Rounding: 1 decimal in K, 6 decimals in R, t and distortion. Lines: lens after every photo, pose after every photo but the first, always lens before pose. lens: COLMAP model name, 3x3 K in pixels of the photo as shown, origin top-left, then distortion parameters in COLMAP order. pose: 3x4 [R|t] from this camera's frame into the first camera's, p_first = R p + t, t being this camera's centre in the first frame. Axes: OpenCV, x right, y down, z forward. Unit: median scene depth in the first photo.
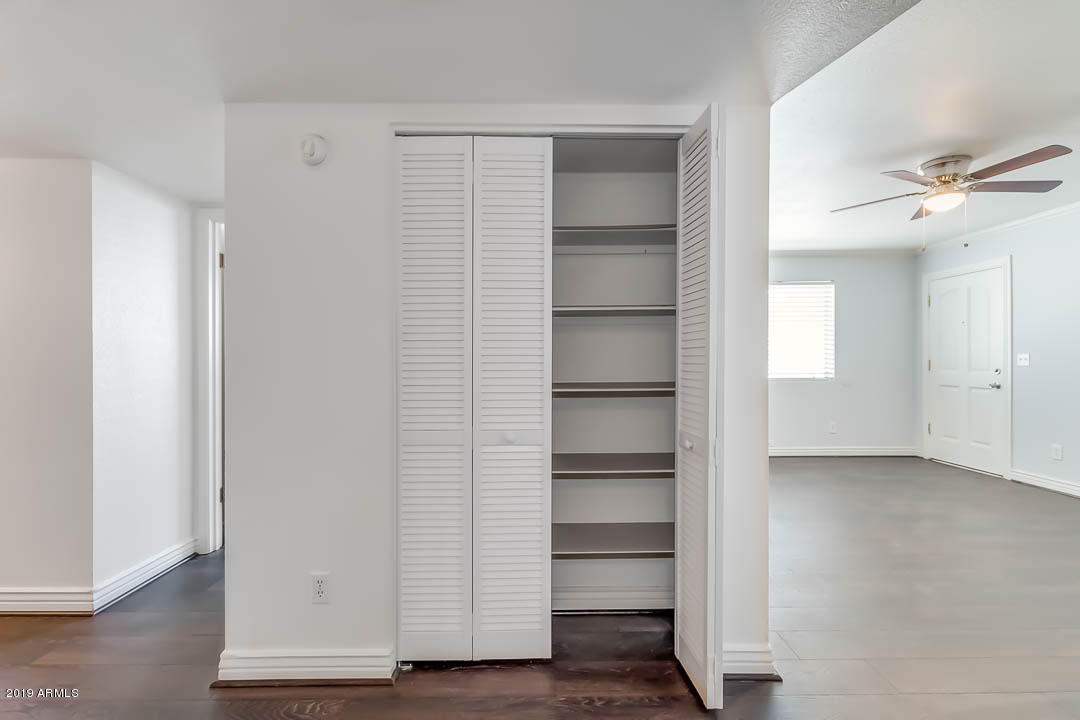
lens RADIAL K [[497.9, 0, 532.9], [0, 497.9, 365.5], [0, 0, 1]] dist [0.001936, -0.000204]
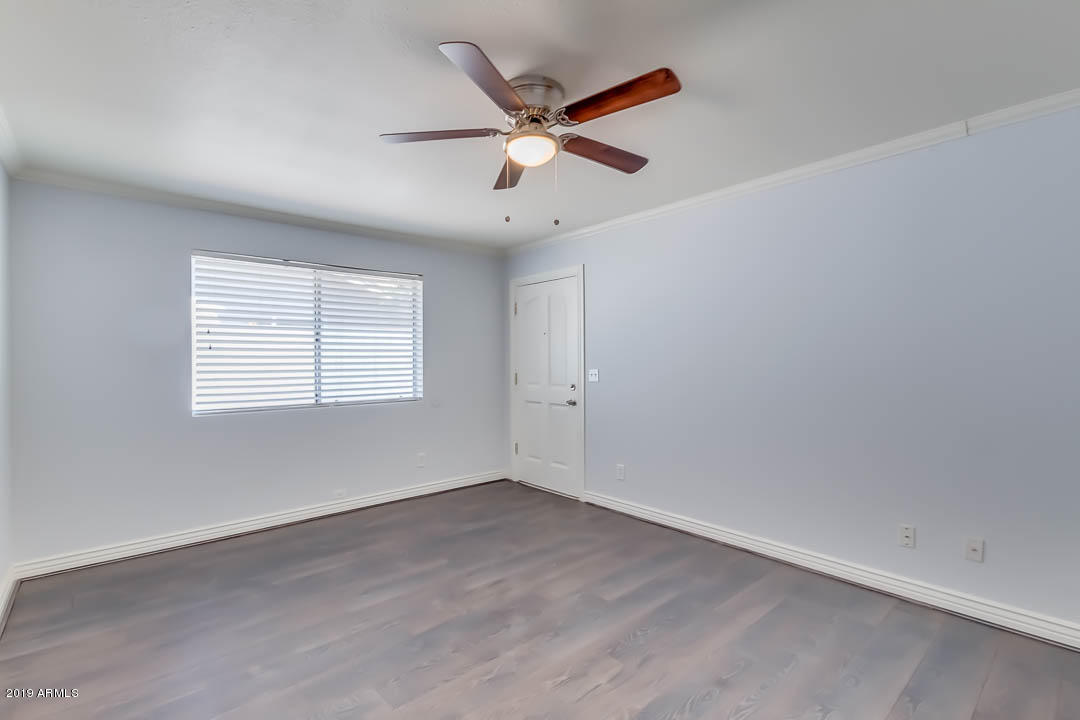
lens RADIAL K [[507.5, 0, 545.1], [0, 507.5, 359.9], [0, 0, 1]] dist [-0.000079, -0.000061]
pose [[0.745469, -0.006384, 0.666510, 0.259546], [0.011405, 0.999930, -0.003179, -0.037650], [-0.666443, 0.009971, 0.745490, 0.327022]]
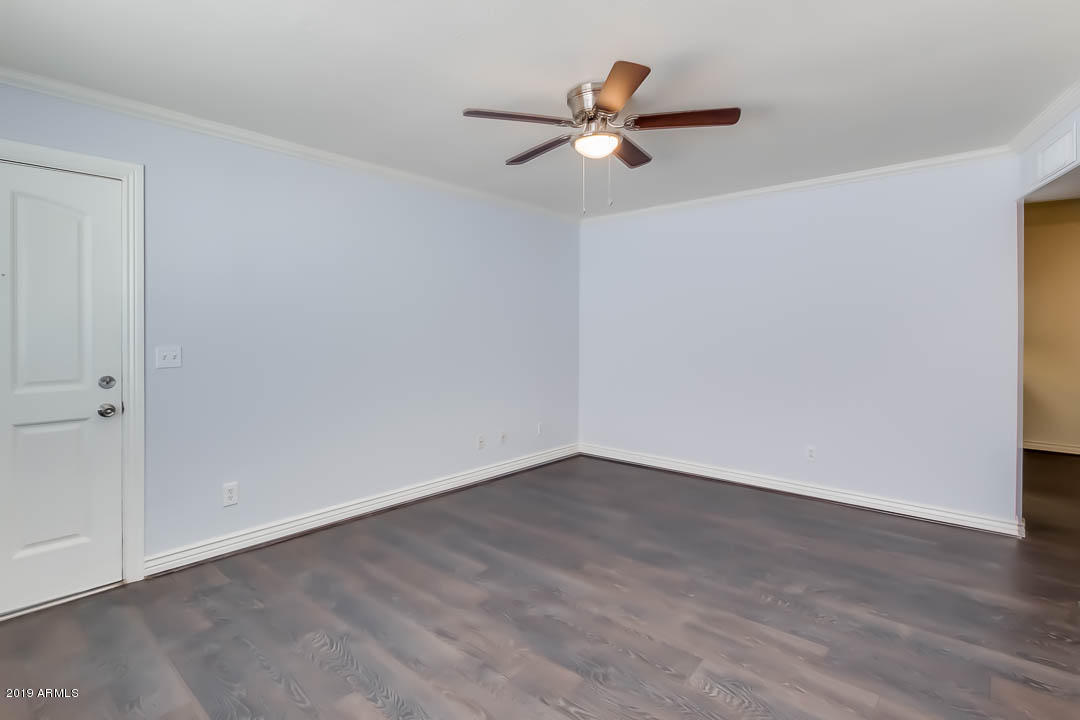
lens RADIAL K [[535.1, 0, 540.1], [0, 535.1, 326.1], [0, 0, 1]] dist [-0.002363, -0.000429]
pose [[-0.765639, -0.011705, 0.643164, 0.251434], [-0.005654, 0.999918, 0.011467, -0.054455], [-0.643245, 0.005143, -0.765643, 1.152896]]
